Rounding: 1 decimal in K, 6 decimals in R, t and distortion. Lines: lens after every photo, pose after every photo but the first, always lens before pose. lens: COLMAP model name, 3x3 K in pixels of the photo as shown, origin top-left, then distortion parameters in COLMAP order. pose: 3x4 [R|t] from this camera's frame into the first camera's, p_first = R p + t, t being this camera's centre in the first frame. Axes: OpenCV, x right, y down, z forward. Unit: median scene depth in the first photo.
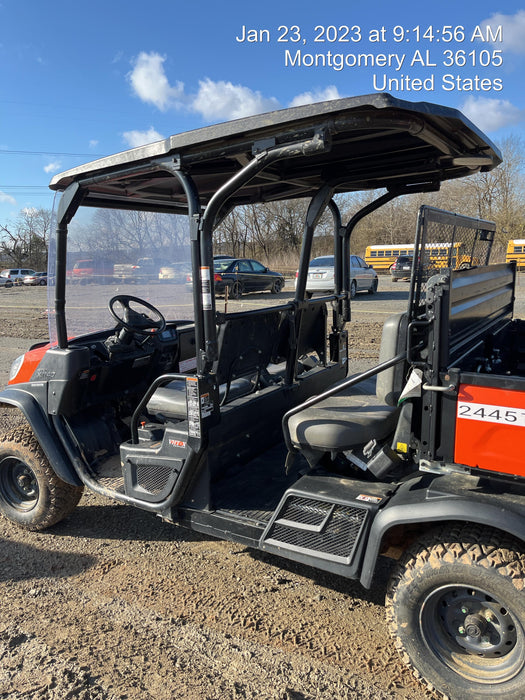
lens RADIAL K [[530.6, 0, 283.1], [0, 530.6, 351.1], [0, 0, 1]] dist [0.025170, -0.004959]
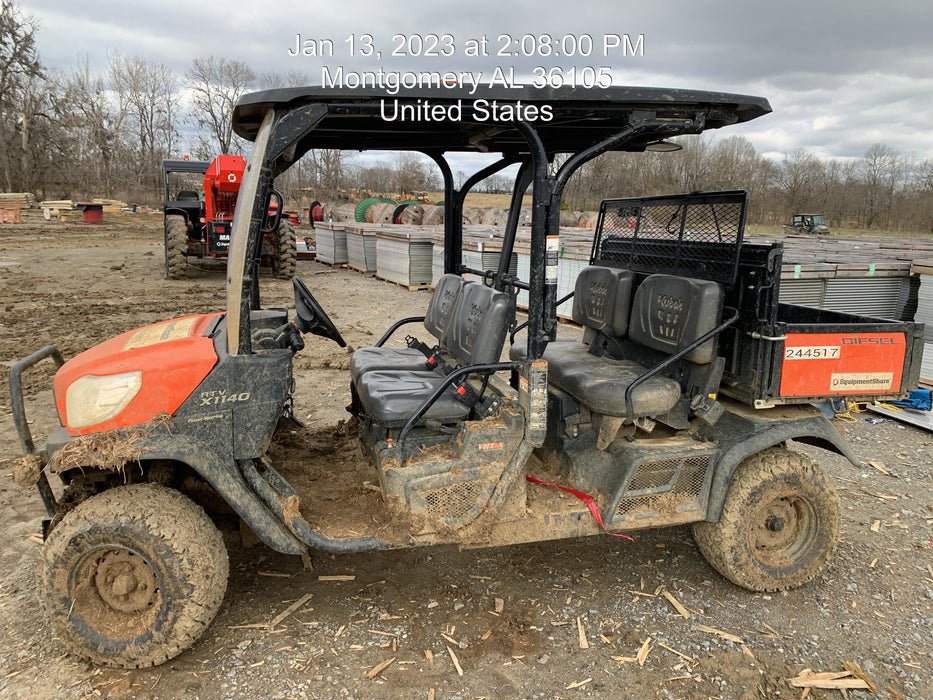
lens RADIAL K [[682.1, 0, 468.9], [0, 682.1, 358.9], [0, 0, 1]] dist [0.014578, -0.003083]
pose [[0.699870, -0.101302, 0.707050, -1.034351], [0.088247, 0.994571, 0.055145, -0.026644], [-0.708798, 0.023801, 0.705010, 0.288190]]
